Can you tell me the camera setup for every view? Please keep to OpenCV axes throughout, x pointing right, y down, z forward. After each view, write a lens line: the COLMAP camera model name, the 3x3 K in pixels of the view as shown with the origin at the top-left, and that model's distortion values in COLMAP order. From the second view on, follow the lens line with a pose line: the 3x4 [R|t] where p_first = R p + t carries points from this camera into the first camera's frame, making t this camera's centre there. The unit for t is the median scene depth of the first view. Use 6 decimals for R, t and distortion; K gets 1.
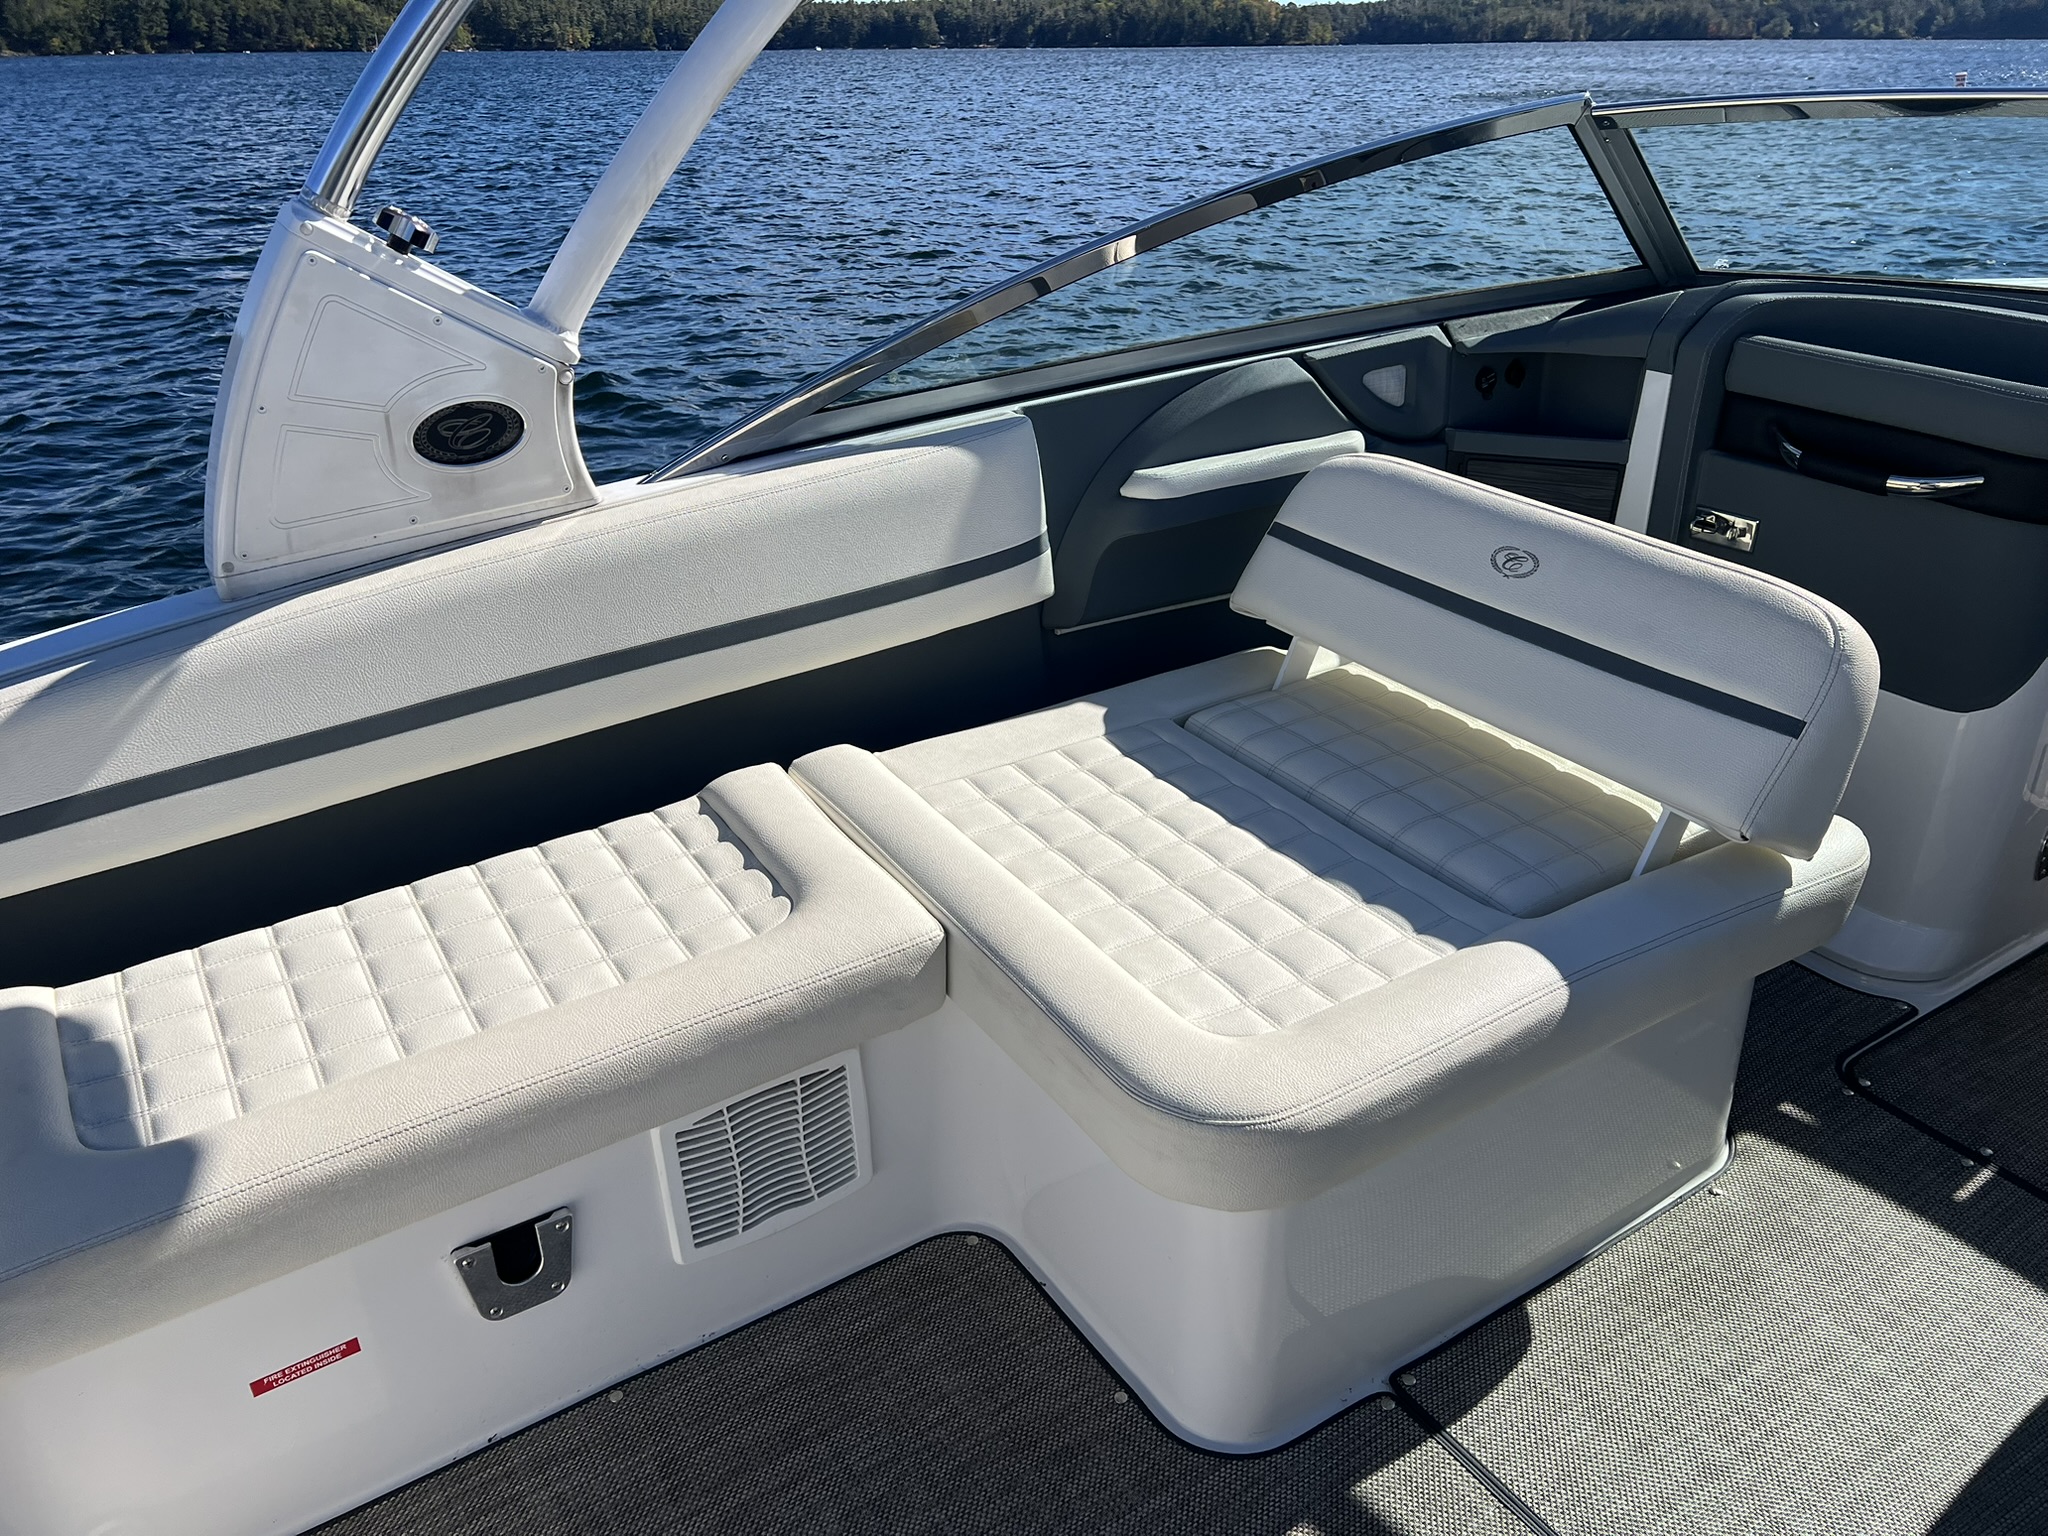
lens RADIAL K [[1521.8, 0, 1011.4], [0, 1521.8, 758.5], [0, 0, 1]] dist [0.029577, -0.028399]
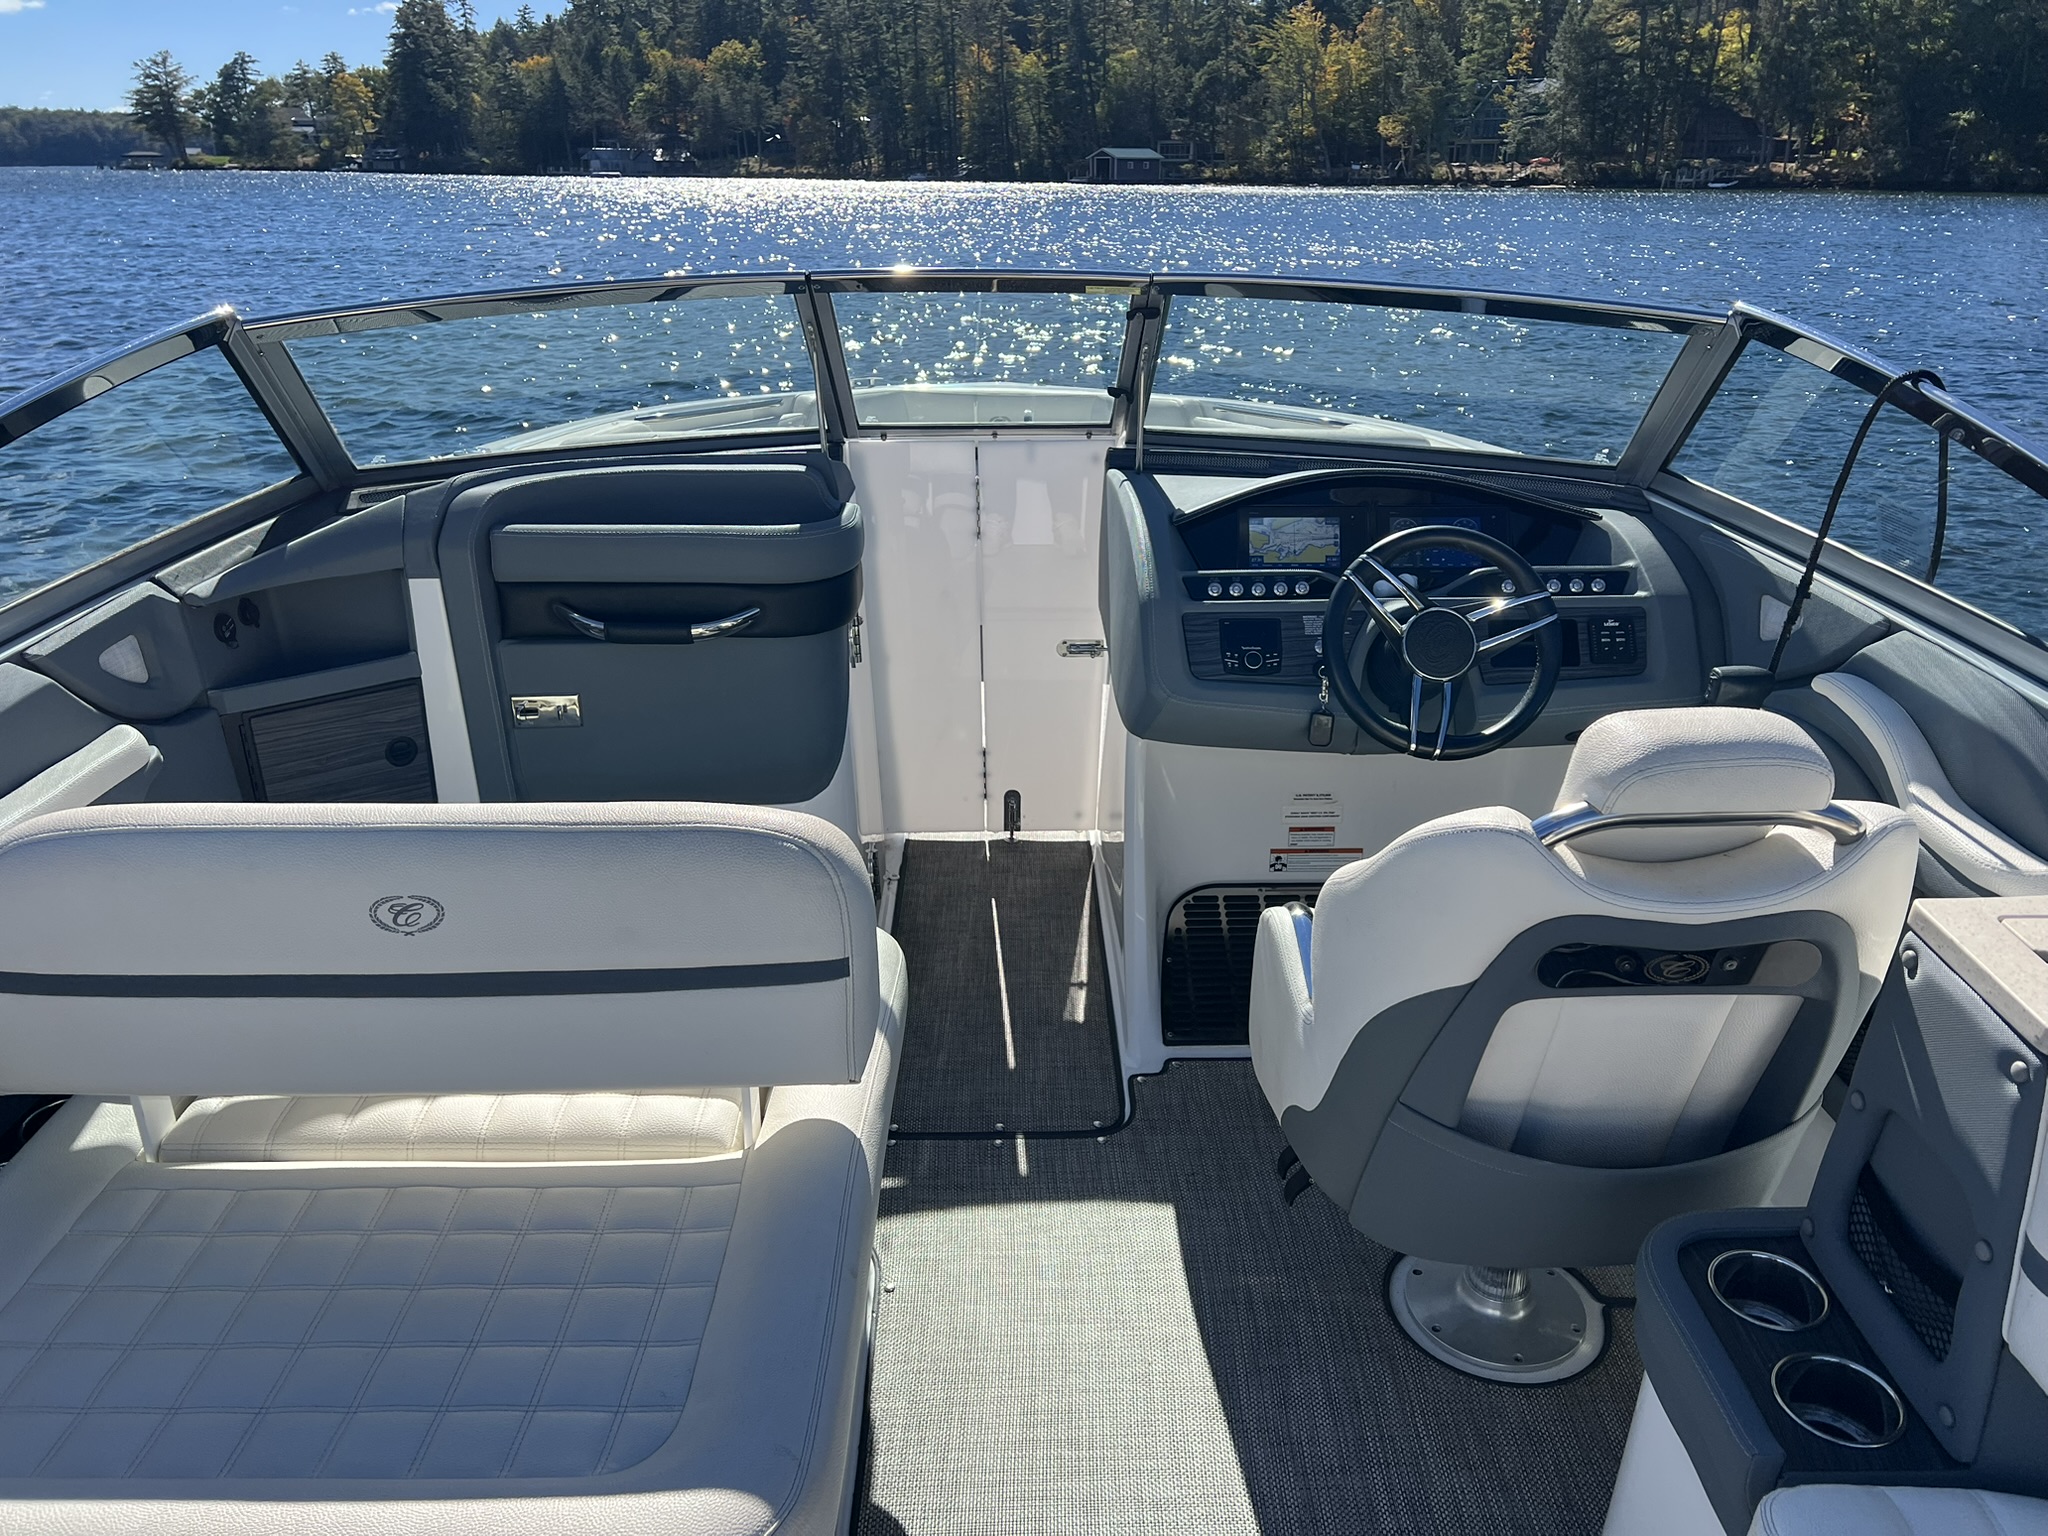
lens RADIAL K [[1521.8, 0, 1033.7], [0, 1521.8, 774.3], [0, 0, 1]] dist [0.029577, -0.028399]
pose [[0.506190, -0.314996, 0.802839, -0.254212], [0.377822, 0.917820, 0.121892, -0.150967], [-0.775256, 0.241630, 0.583603, 0.234243]]
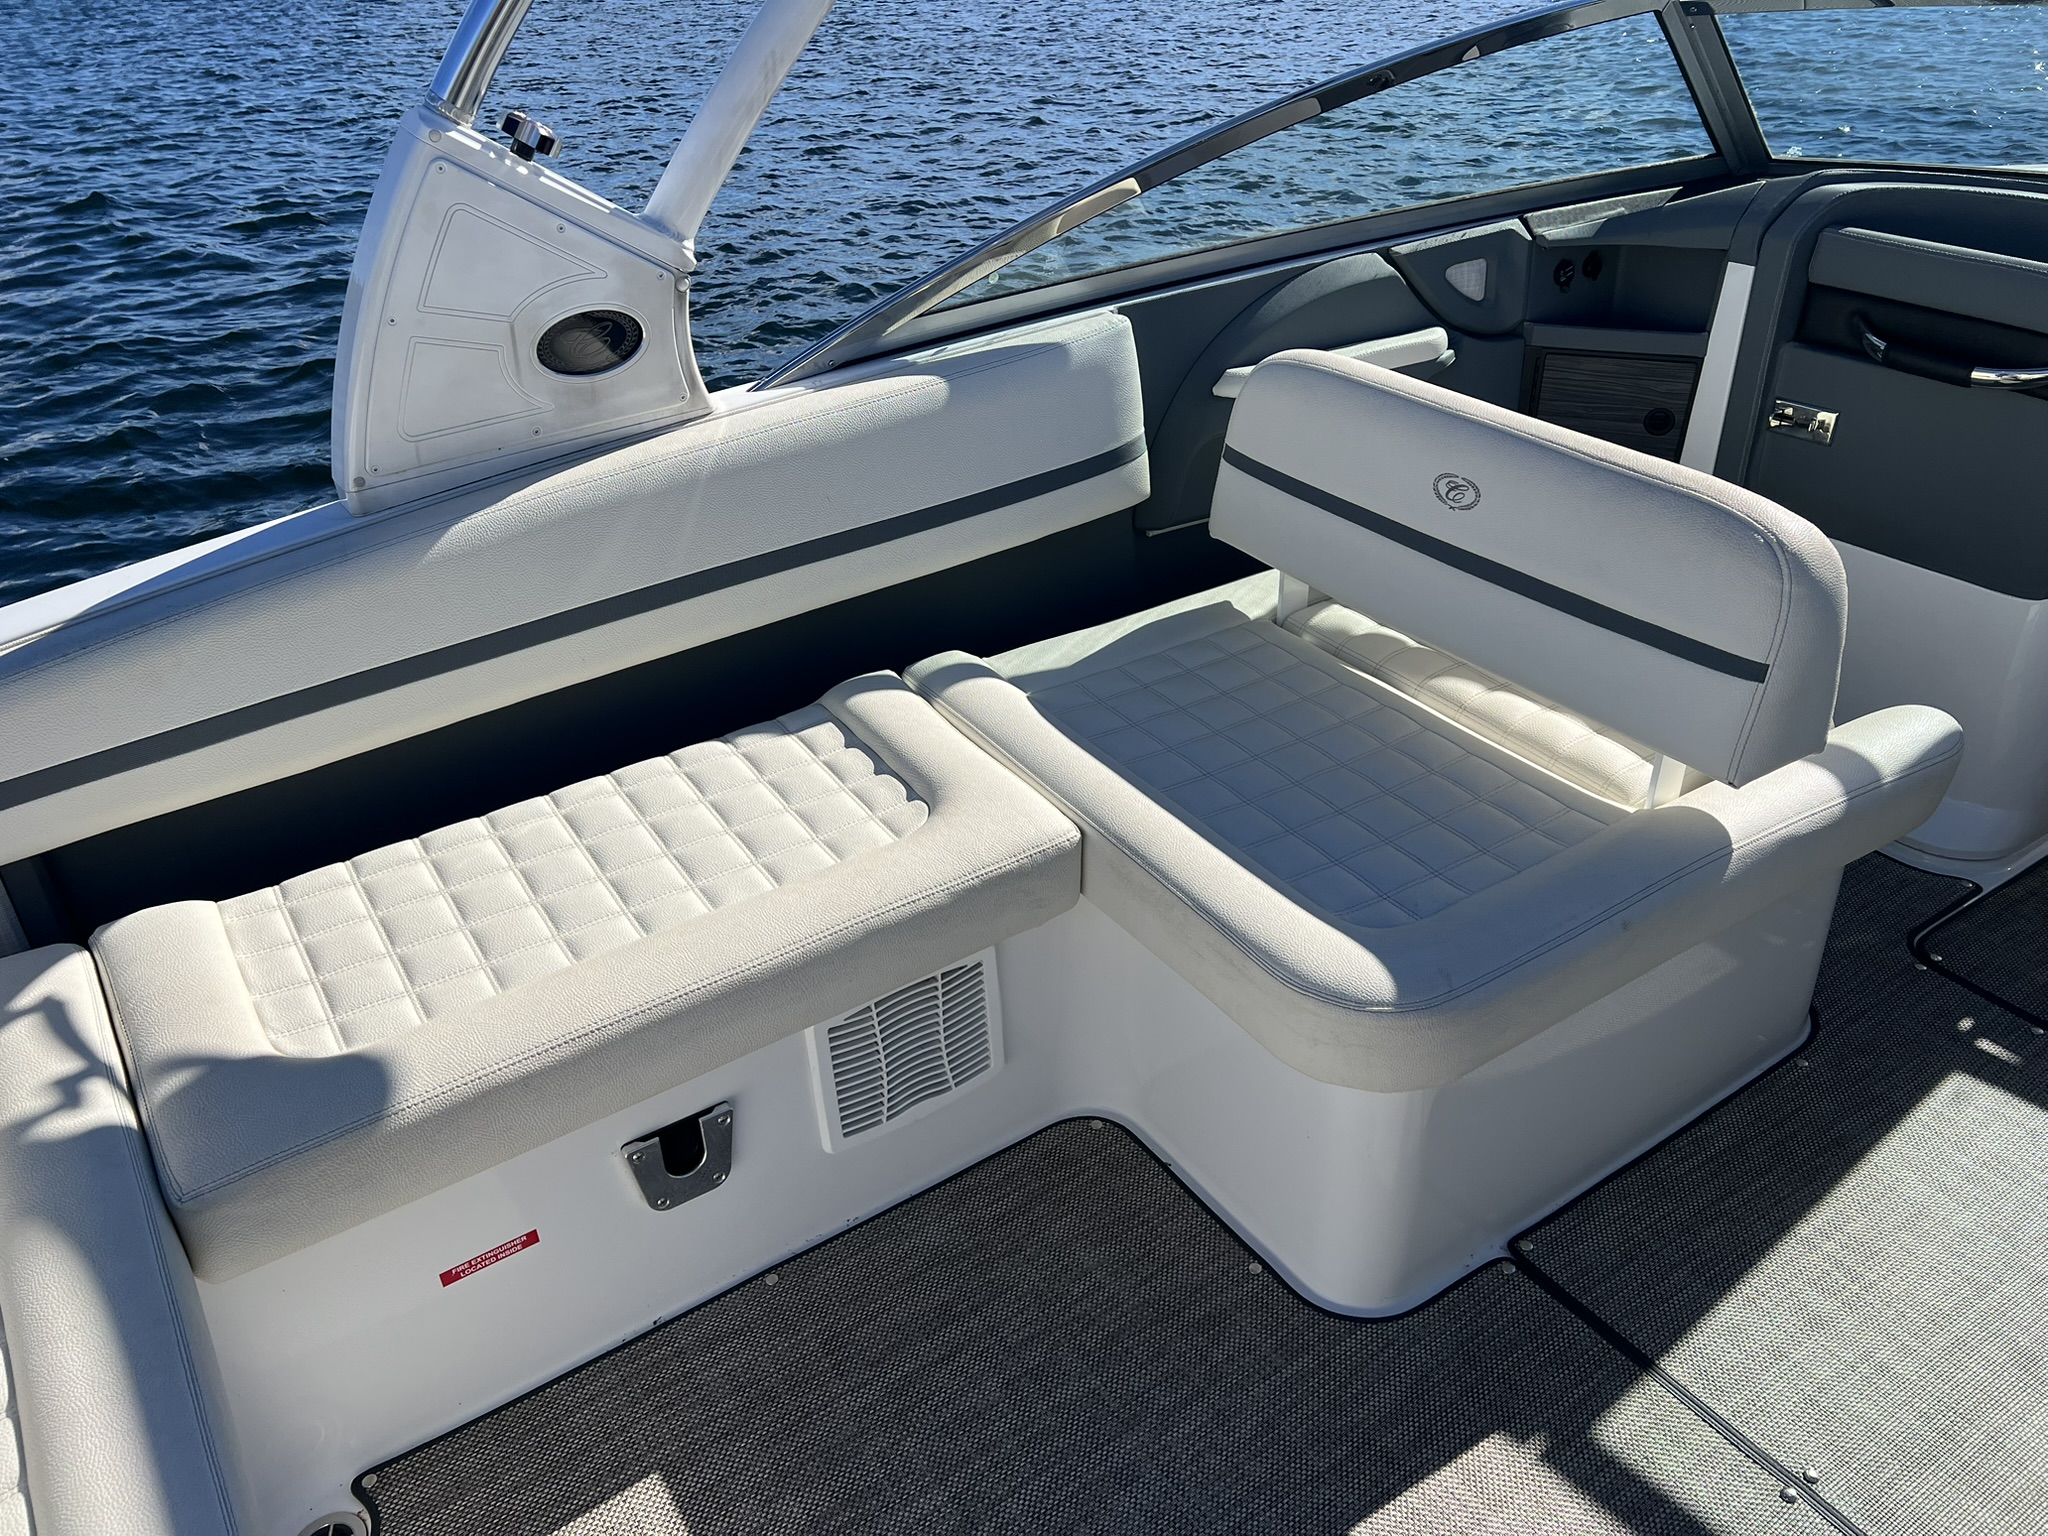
lens RADIAL K [[1521.8, 0, 1035.8], [0, 1521.8, 754.1], [0, 0, 1]] dist [0.029577, -0.028399]
pose [[0.999578, -0.016951, 0.023596, -0.093336], [0.015348, 0.997665, 0.066557, -0.006960], [-0.024669, -0.066166, 0.997504, -0.020206]]
